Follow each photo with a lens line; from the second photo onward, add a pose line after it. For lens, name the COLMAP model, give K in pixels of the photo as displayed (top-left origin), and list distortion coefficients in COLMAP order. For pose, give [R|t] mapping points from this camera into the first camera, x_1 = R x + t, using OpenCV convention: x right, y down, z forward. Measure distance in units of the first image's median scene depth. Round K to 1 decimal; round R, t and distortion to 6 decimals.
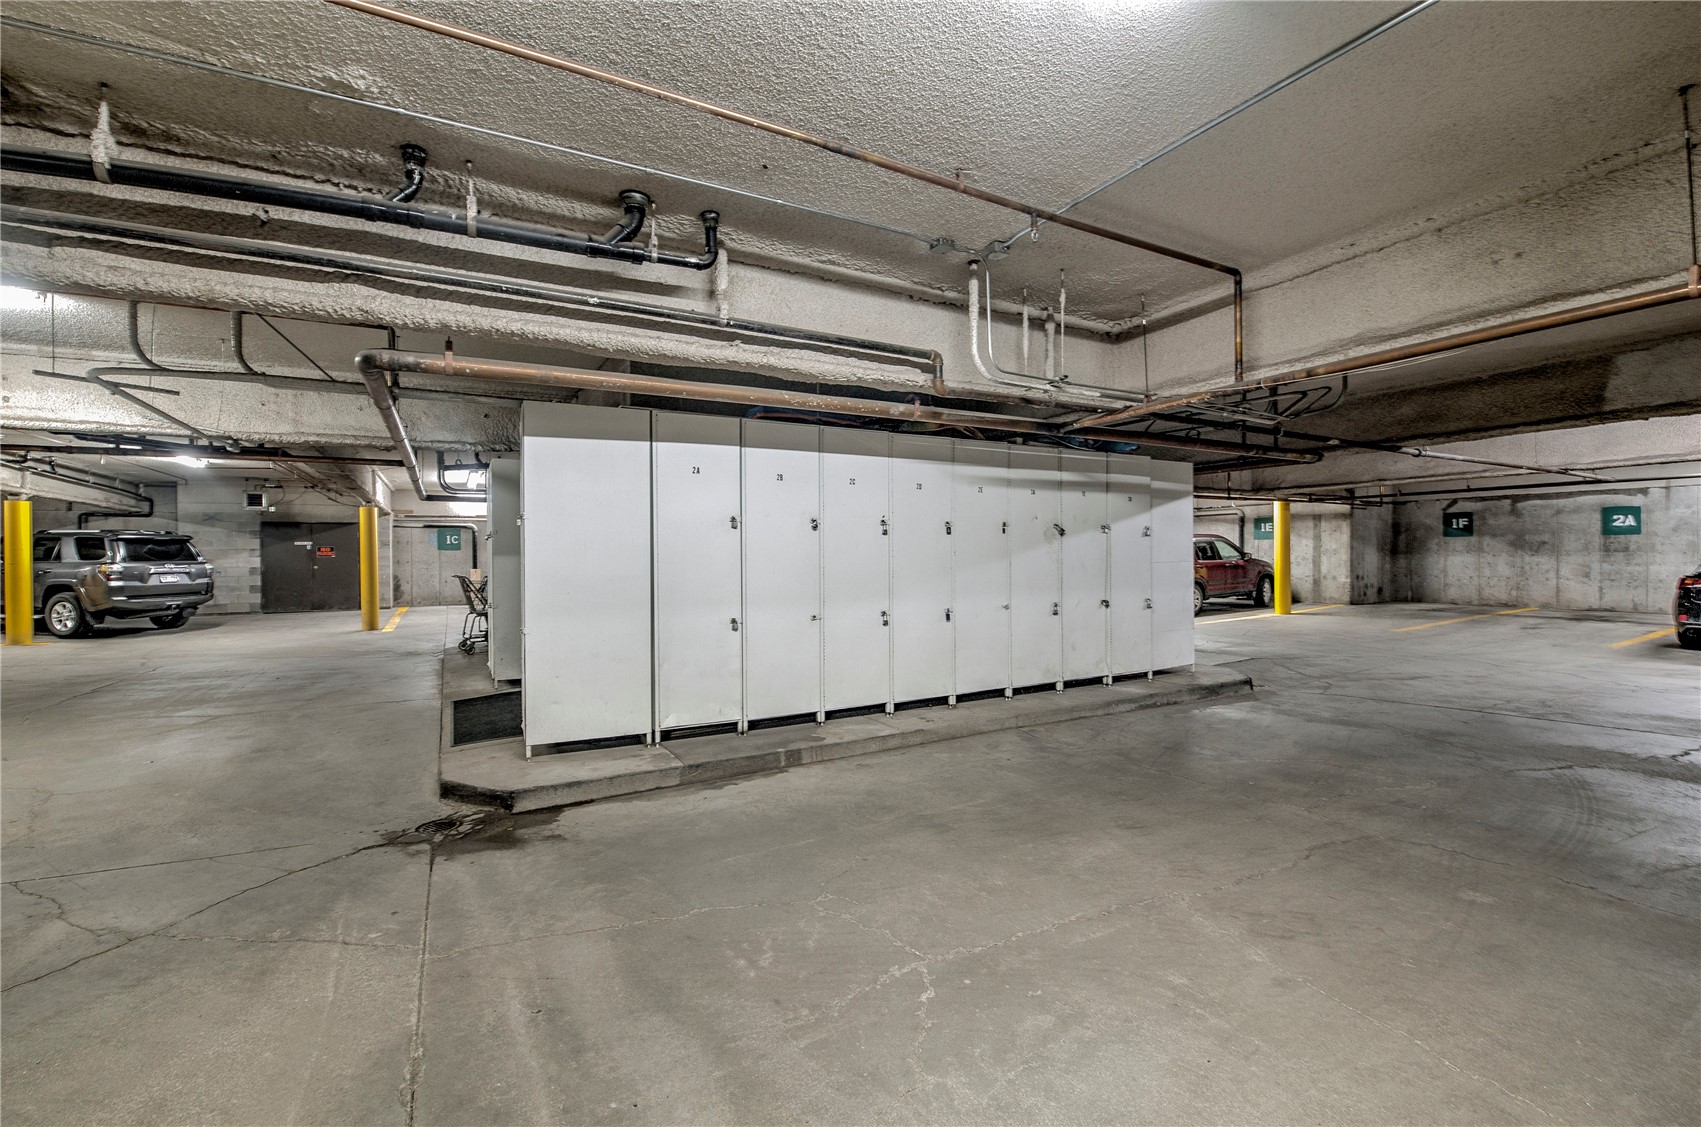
lens RADIAL K [[723.4, 0, 845.1], [0, 723.4, 561.7], [0, 0, 1]] dist [0.001245, -0.004425]
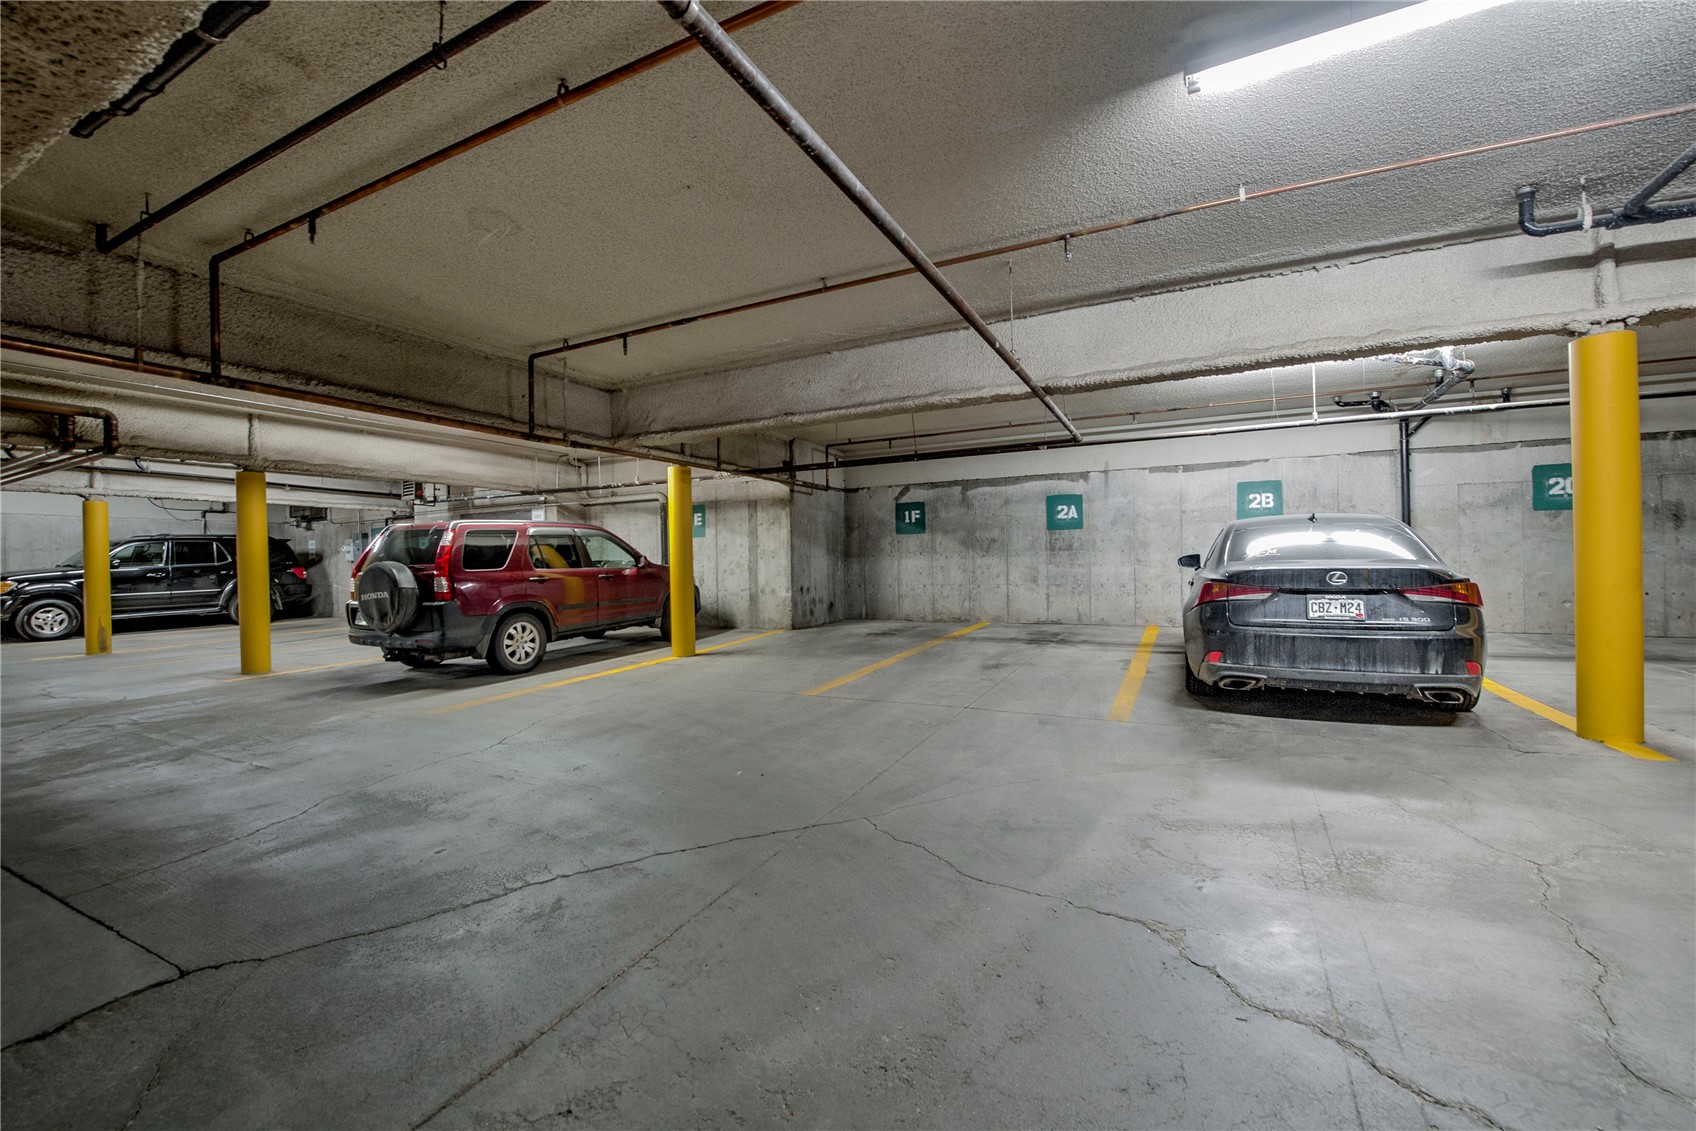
lens RADIAL K [[689.8, 0, 843.7], [0, 689.8, 568.0], [0, 0, 1]] dist [-0.016090, -0.002809]
pose [[0.832468, -0.012765, 0.553926, 0.390029], [0.018726, 0.999812, -0.005101, 0.004794], [-0.553756, 0.014619, 0.832550, 0.437607]]
